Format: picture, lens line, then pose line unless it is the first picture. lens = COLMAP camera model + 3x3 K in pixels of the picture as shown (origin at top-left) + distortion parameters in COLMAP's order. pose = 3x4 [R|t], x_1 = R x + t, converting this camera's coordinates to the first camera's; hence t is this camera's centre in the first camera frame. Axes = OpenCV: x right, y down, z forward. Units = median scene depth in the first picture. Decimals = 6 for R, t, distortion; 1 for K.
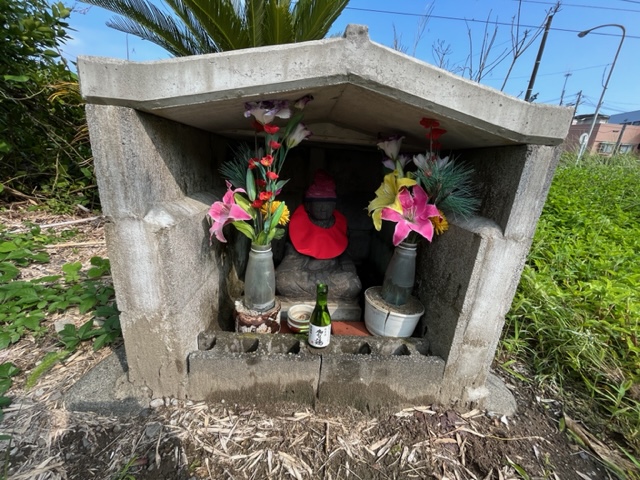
lens RADIAL K [[258.4, 0, 319.4], [0, 258.4, 239.8], [0, 0, 1]] dist [-0.001319, 0.000008]
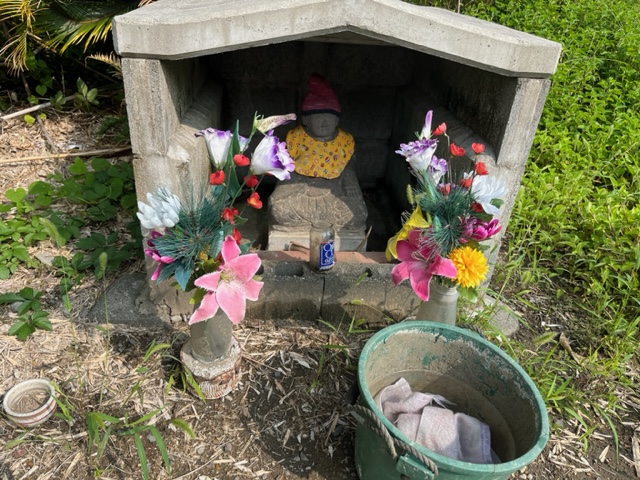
lens RADIAL K [[492.0, 0, 315.6], [0, 492.0, 243.9], [0, 0, 1]] dist [0.022602, -0.035155]
pose [[0.999941, -0.010553, 0.002427, -0.037819], [0.009726, 0.973798, 0.227208, -0.175856], [-0.004761, -0.227171, 0.973843, -1.125352]]
